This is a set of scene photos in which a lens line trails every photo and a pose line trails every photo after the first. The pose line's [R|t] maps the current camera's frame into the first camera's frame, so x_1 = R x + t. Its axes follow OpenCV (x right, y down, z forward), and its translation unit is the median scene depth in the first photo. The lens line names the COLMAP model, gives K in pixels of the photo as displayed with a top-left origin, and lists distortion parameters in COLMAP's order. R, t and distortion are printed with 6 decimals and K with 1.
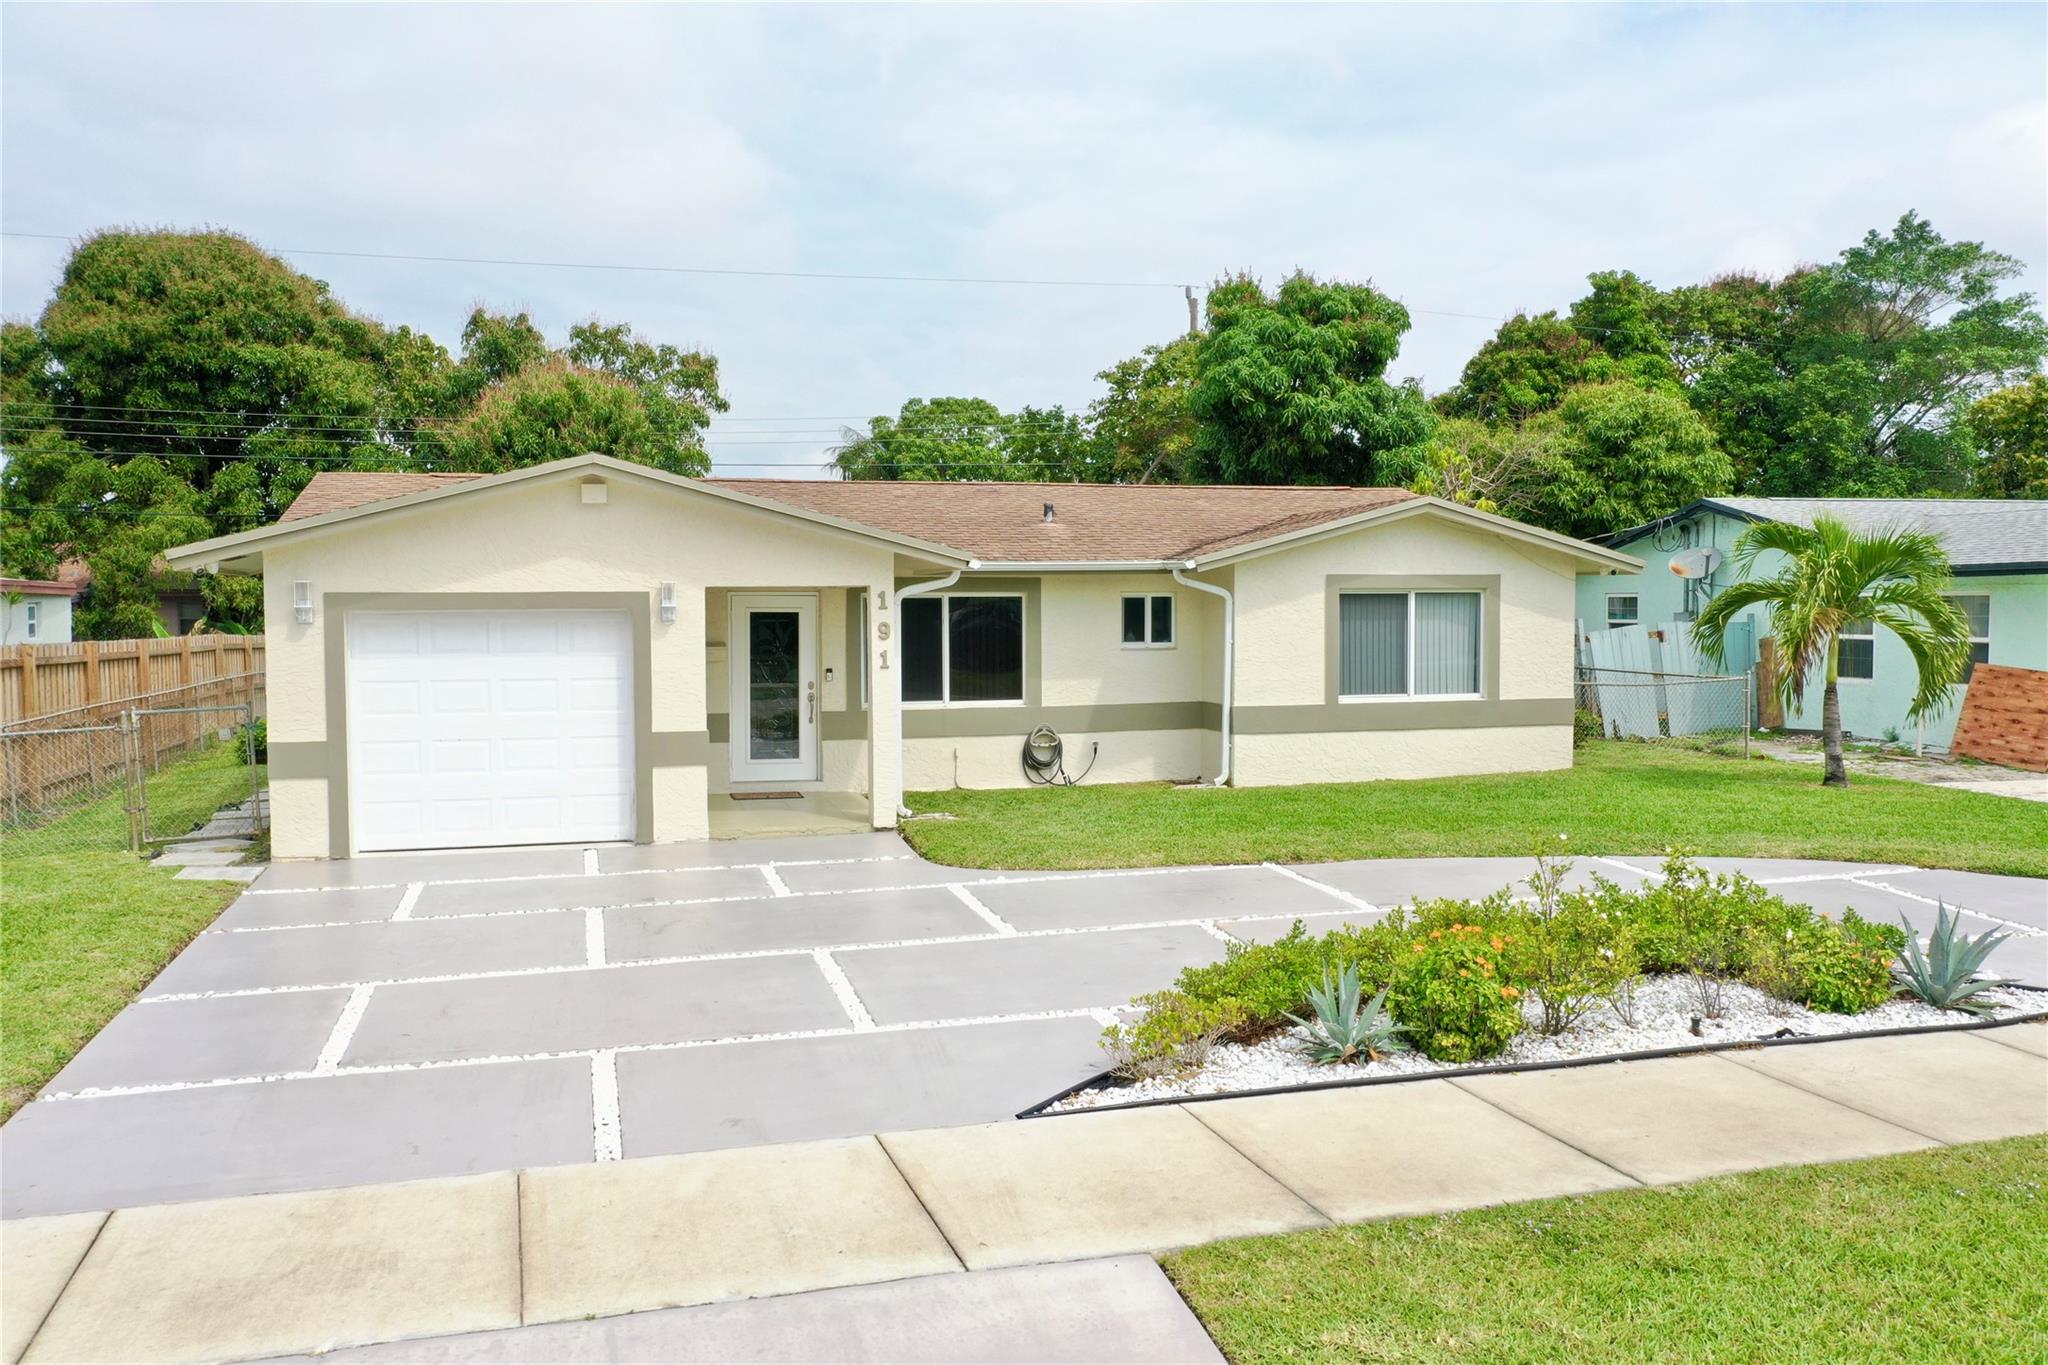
lens RADIAL K [[1666.6, 0, 1024.0], [0, 1666.6, 682.5], [0, 0, 1]] dist [0.007602, 0.003809]
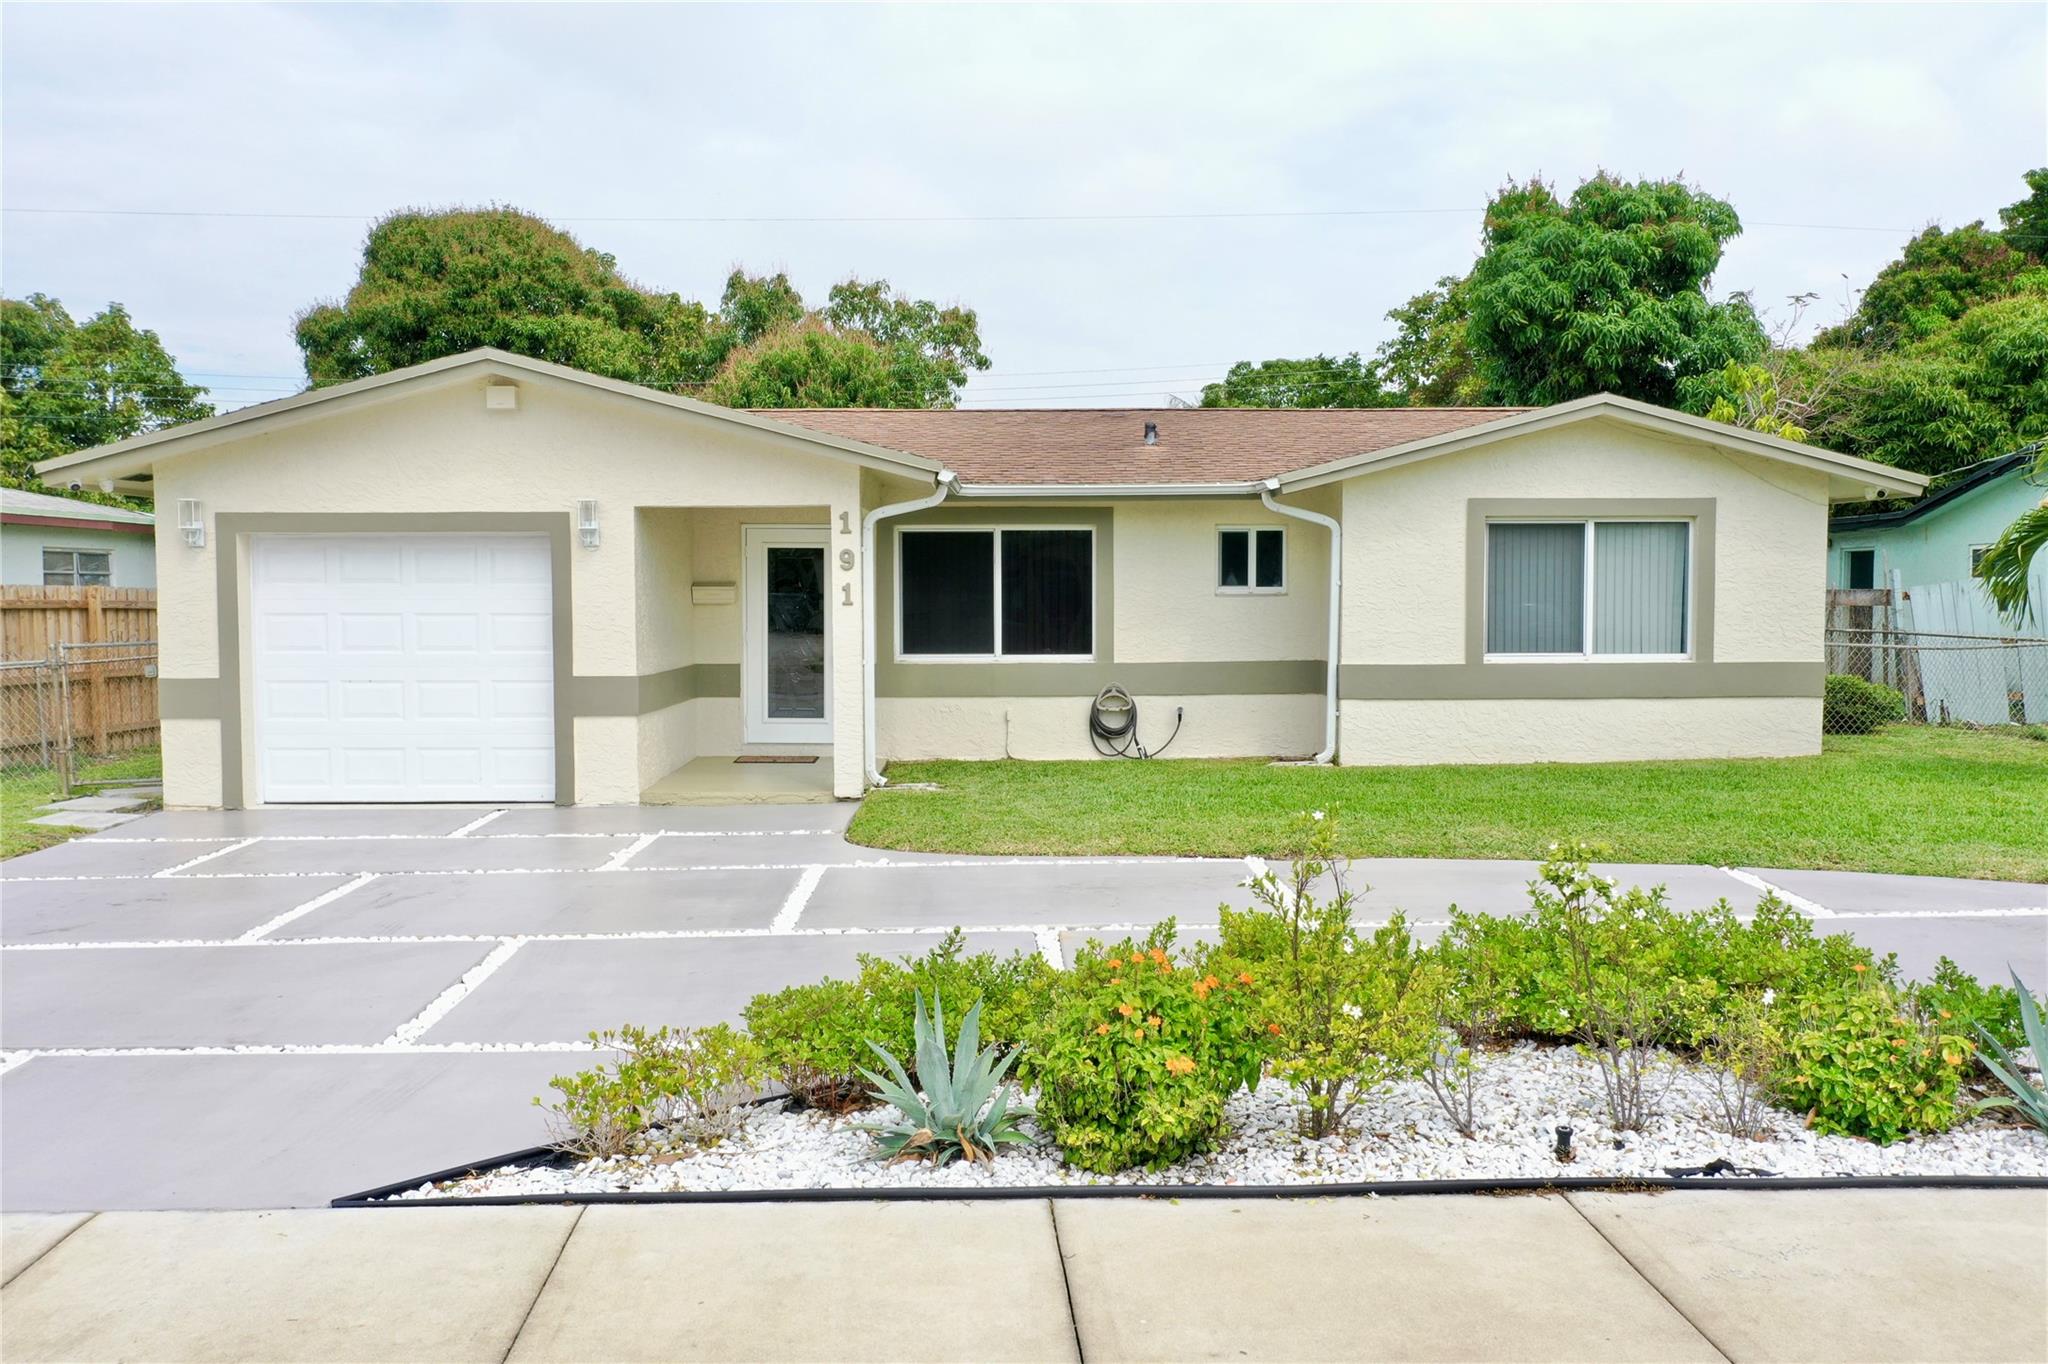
lens RADIAL K [[1671.2, 0, 1024.0], [0, 1671.2, 682.0], [0, 0, 1]] dist [-0.004588, 0.010368]
pose [[0.966309, 0.015072, -0.256944, 0.177567], [-0.014319, 0.999886, 0.004803, 0.020222], [0.256987, -0.000961, 0.966414, 0.182057]]
